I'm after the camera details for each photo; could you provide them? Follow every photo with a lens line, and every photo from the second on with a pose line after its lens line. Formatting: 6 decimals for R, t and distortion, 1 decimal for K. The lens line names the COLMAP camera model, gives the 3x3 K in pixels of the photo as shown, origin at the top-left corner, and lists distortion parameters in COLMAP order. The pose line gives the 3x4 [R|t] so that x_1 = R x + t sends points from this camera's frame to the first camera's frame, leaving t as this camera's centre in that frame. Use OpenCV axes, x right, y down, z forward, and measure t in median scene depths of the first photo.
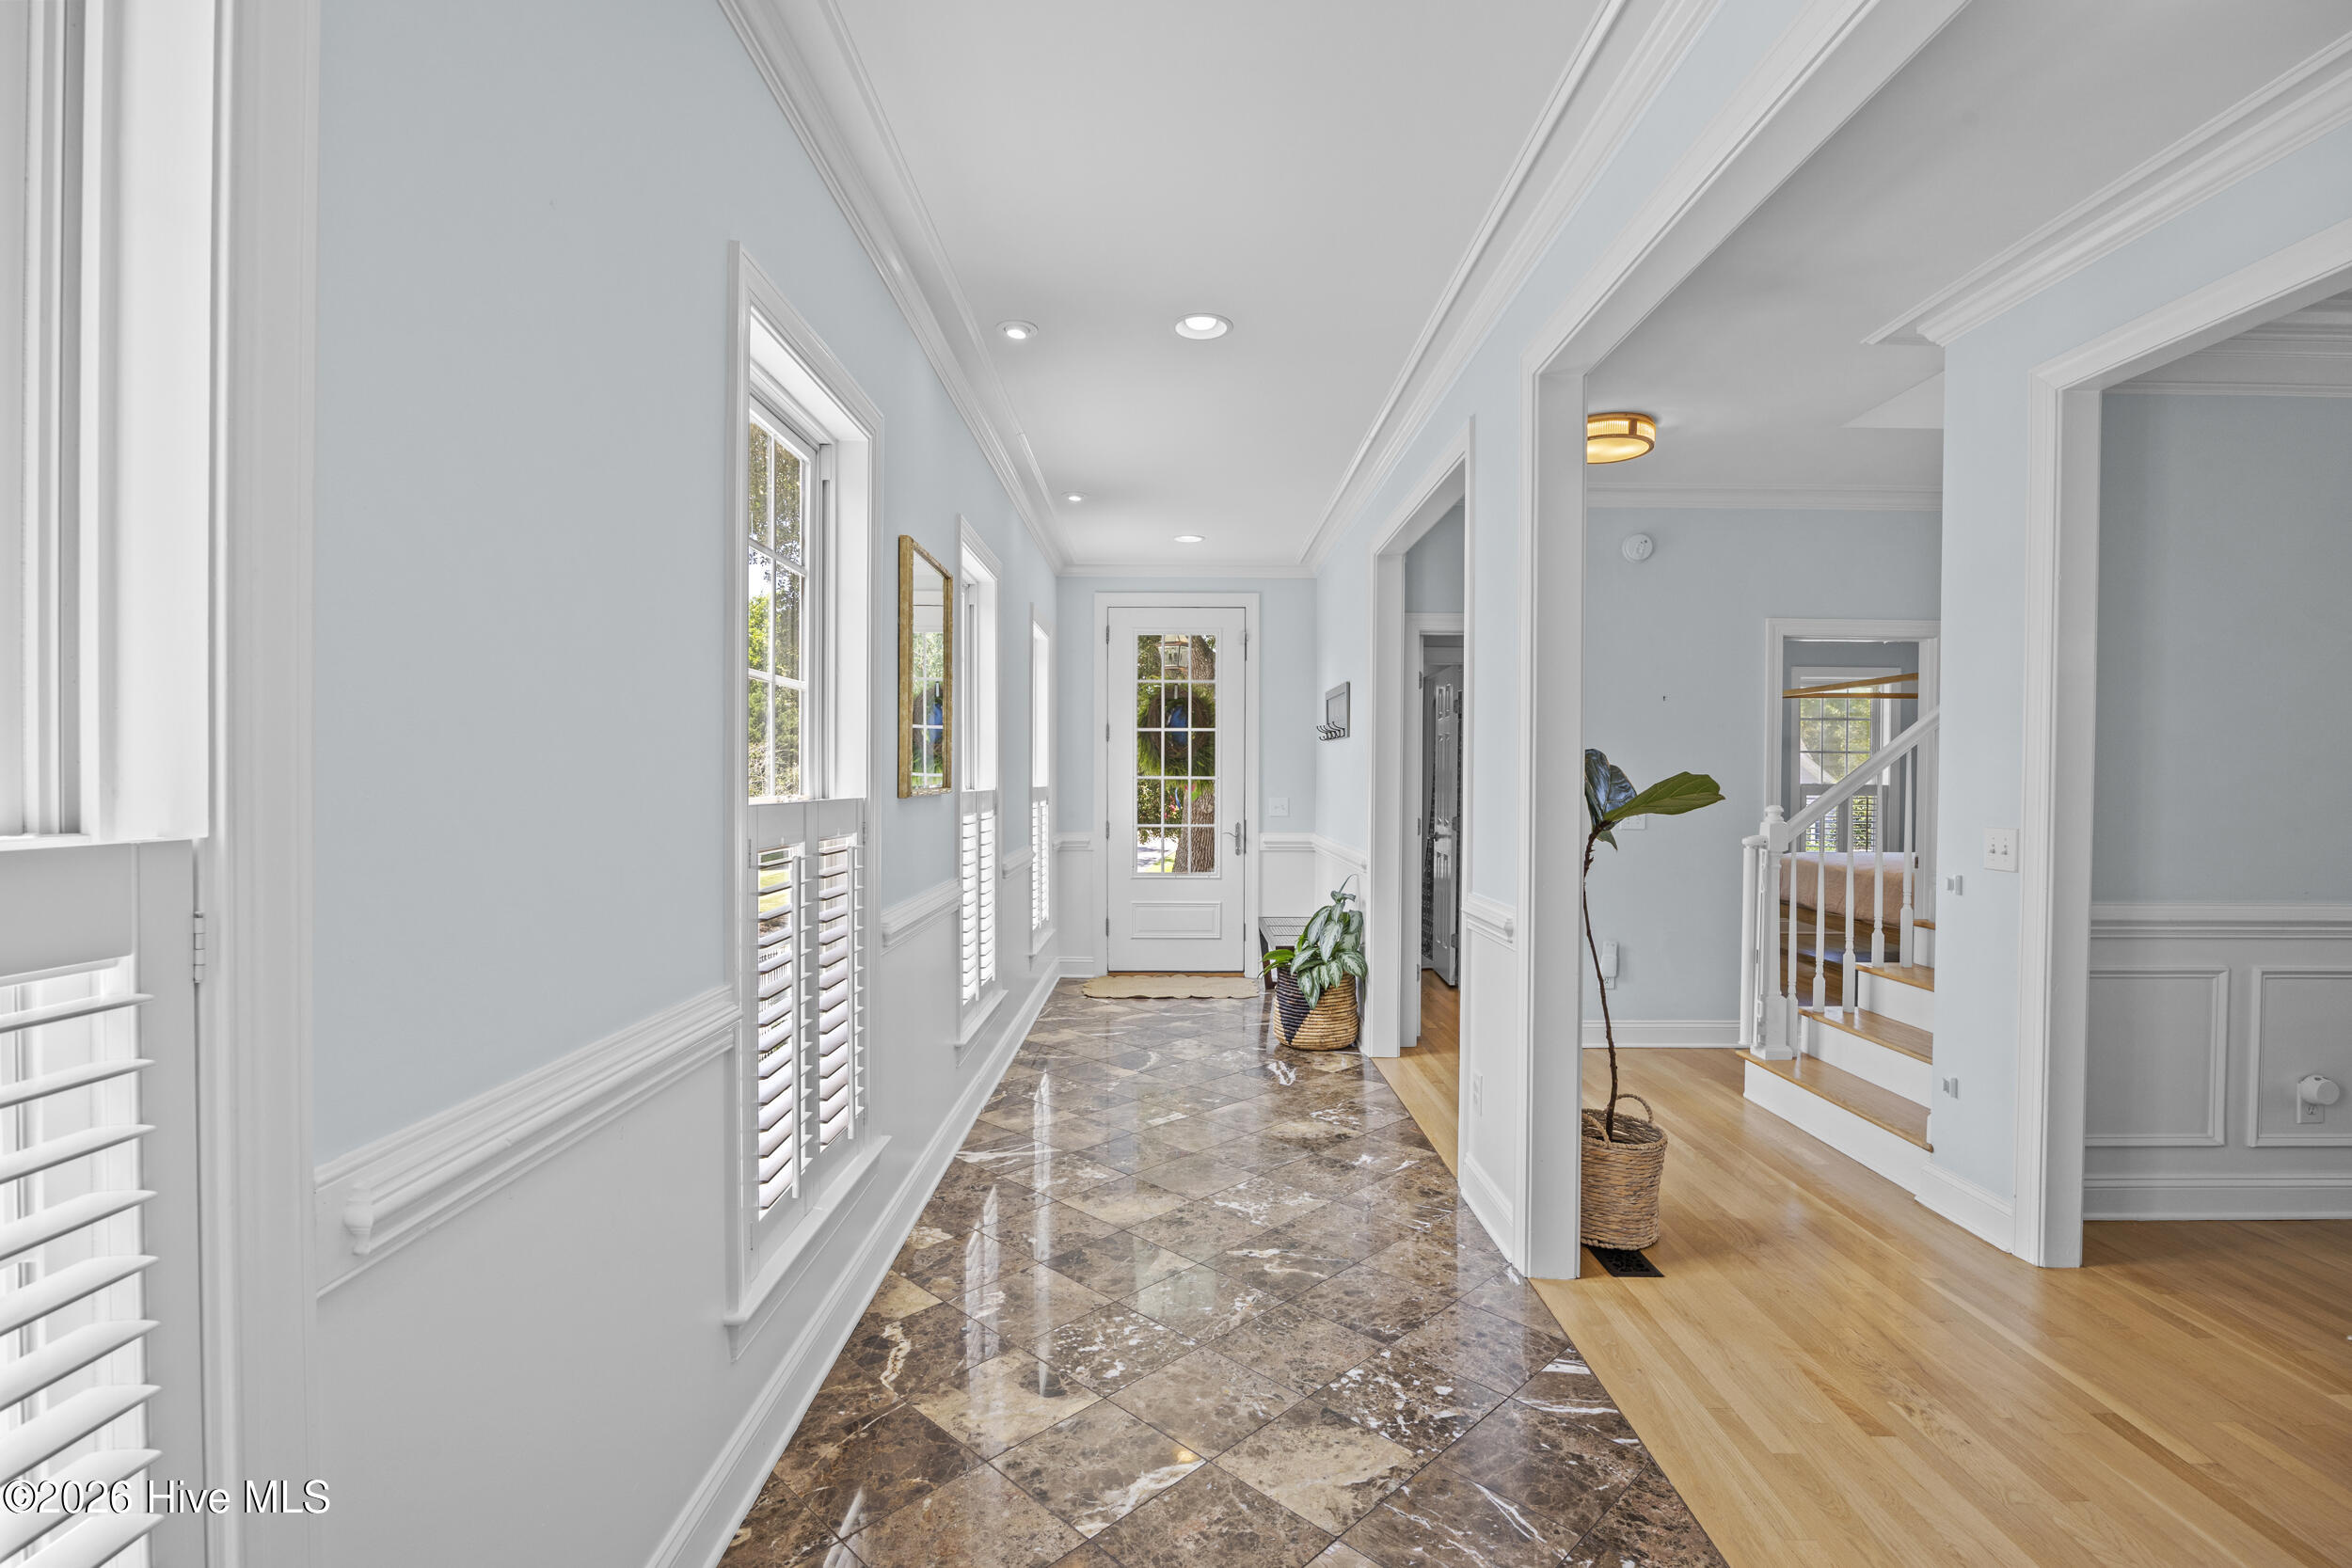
lens RADIAL K [[1096.9, 0, 1176.6], [0, 1096.9, 777.2], [0, 0, 1]] dist [-0.001246, -0.000154]
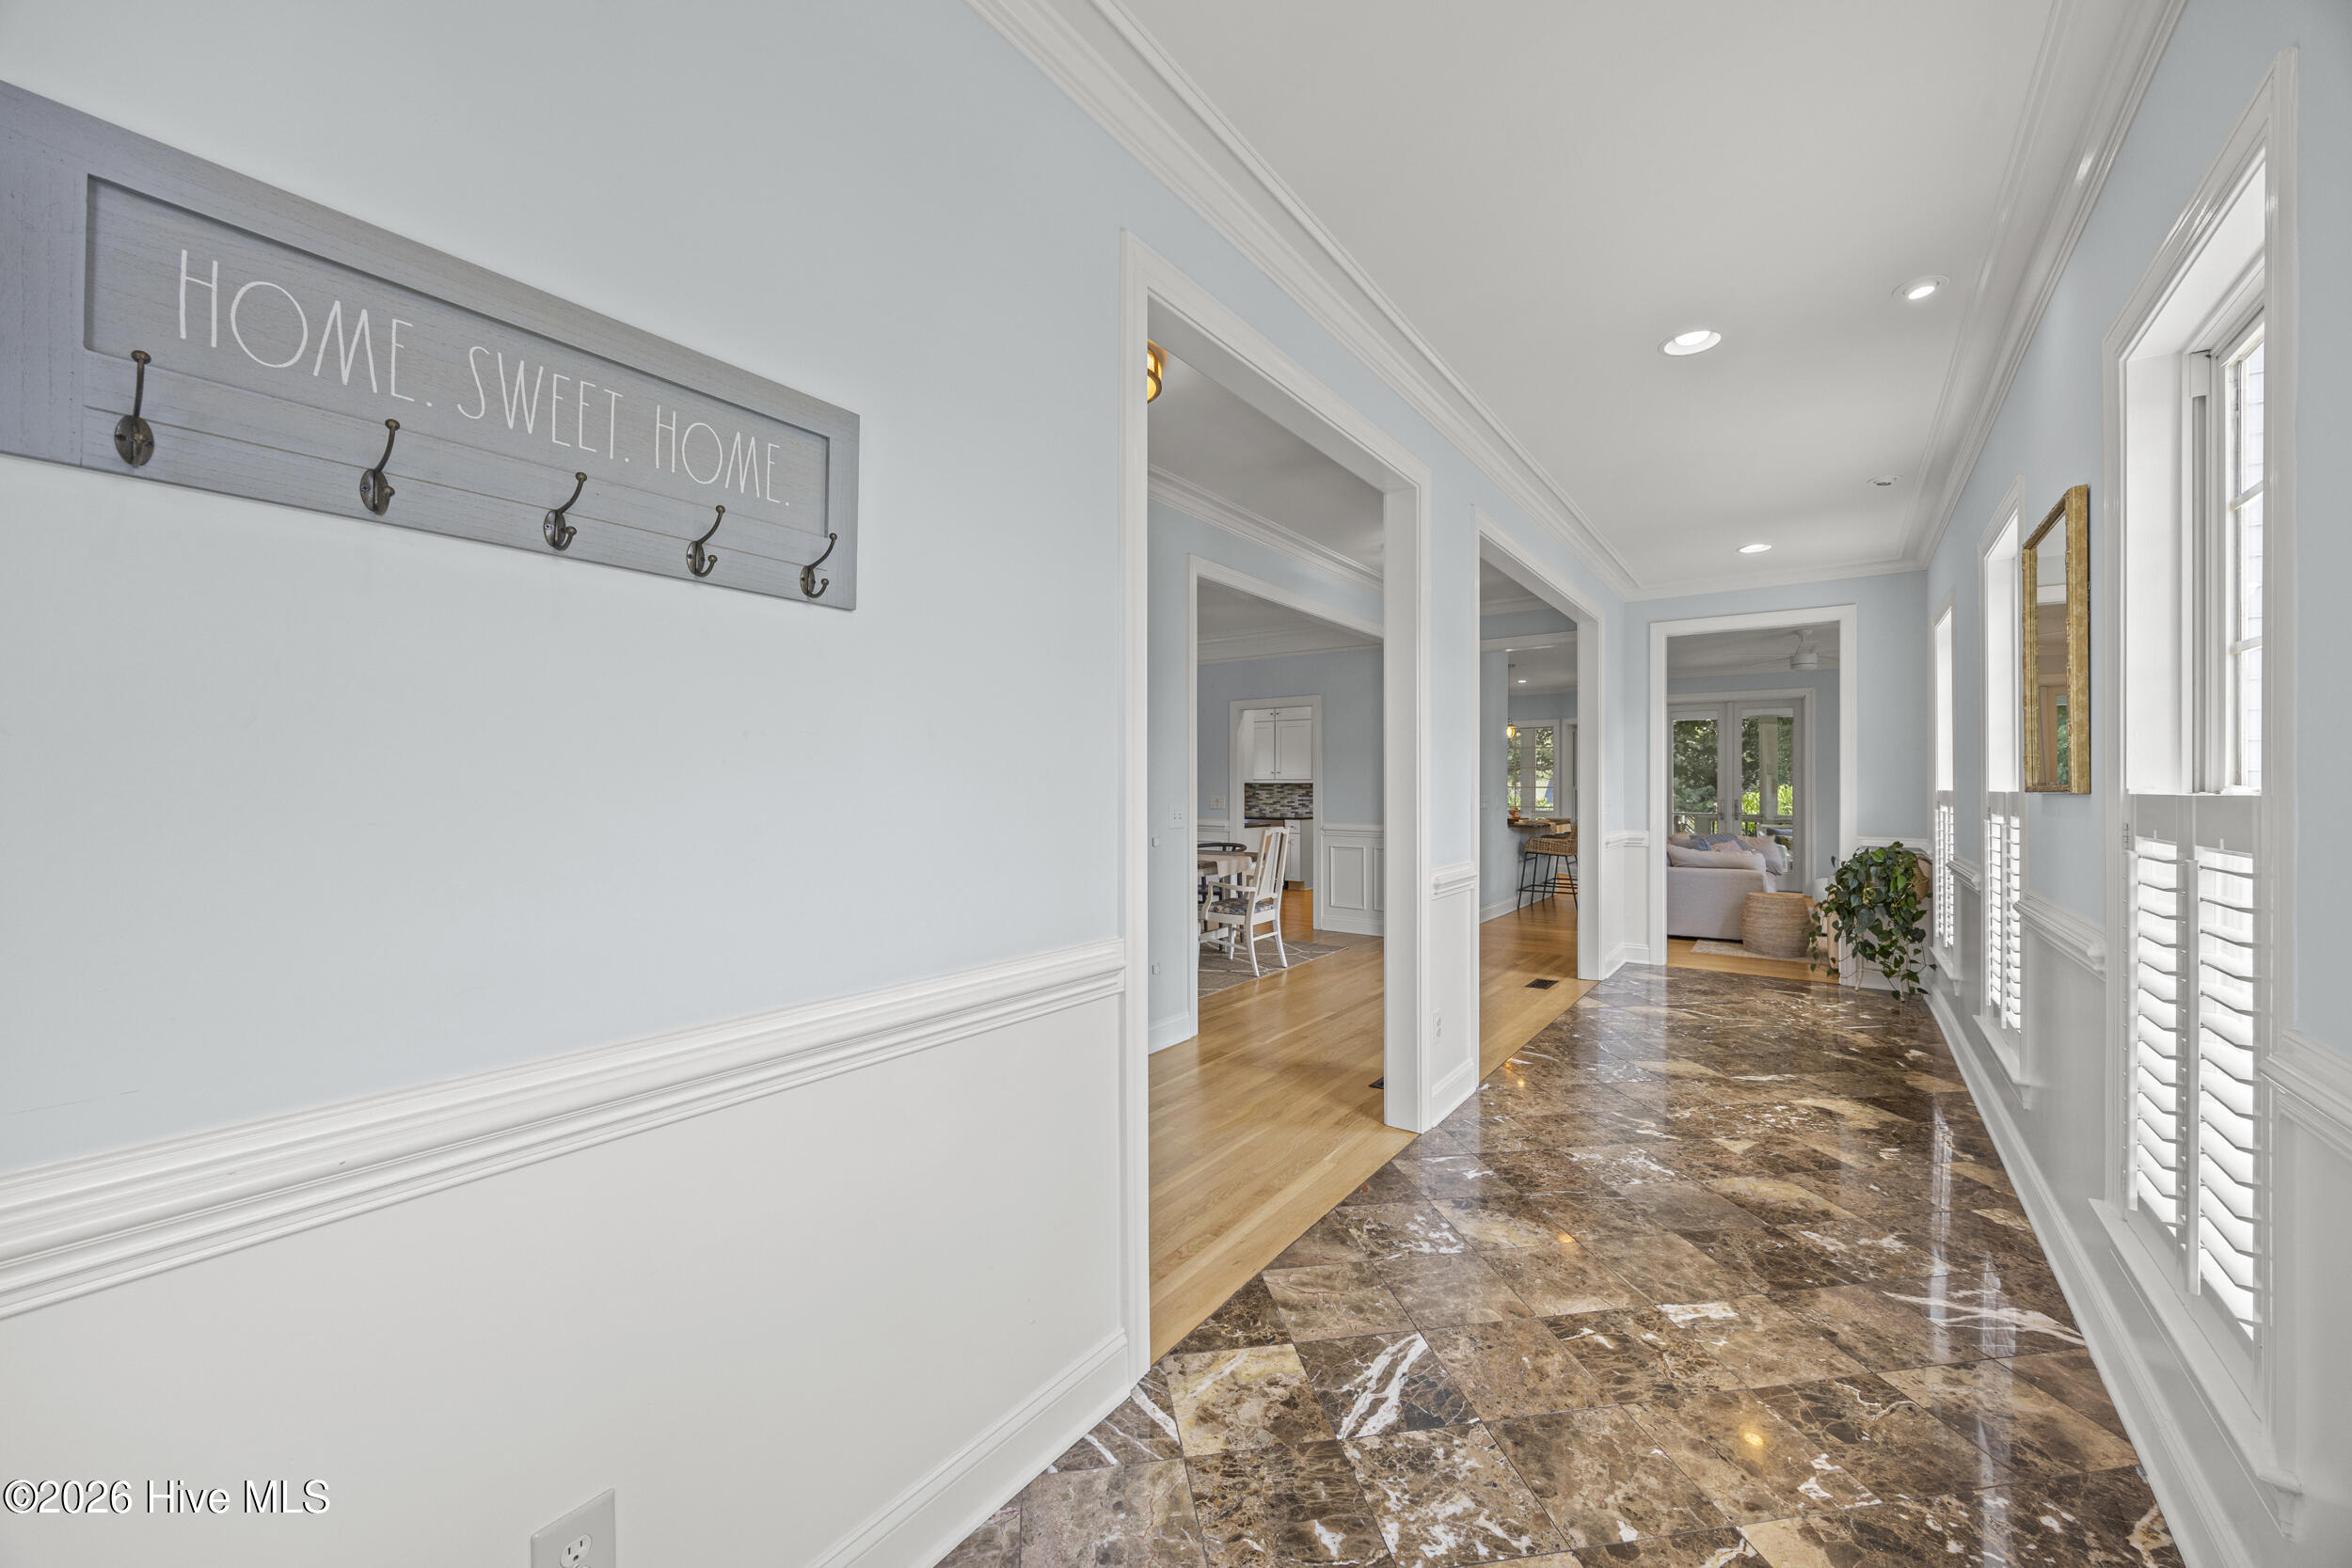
lens RADIAL K [[894.8, 0, 1175.8], [0, 894.8, 782.1], [0, 0, 1]] dist [-0.000306, -0.000102]
pose [[-0.807582, -0.003547, 0.589744, -0.086816], [-0.006298, 0.999977, -0.002610, 0.012878], [-0.589721, -0.005822, -0.807586, 2.031458]]
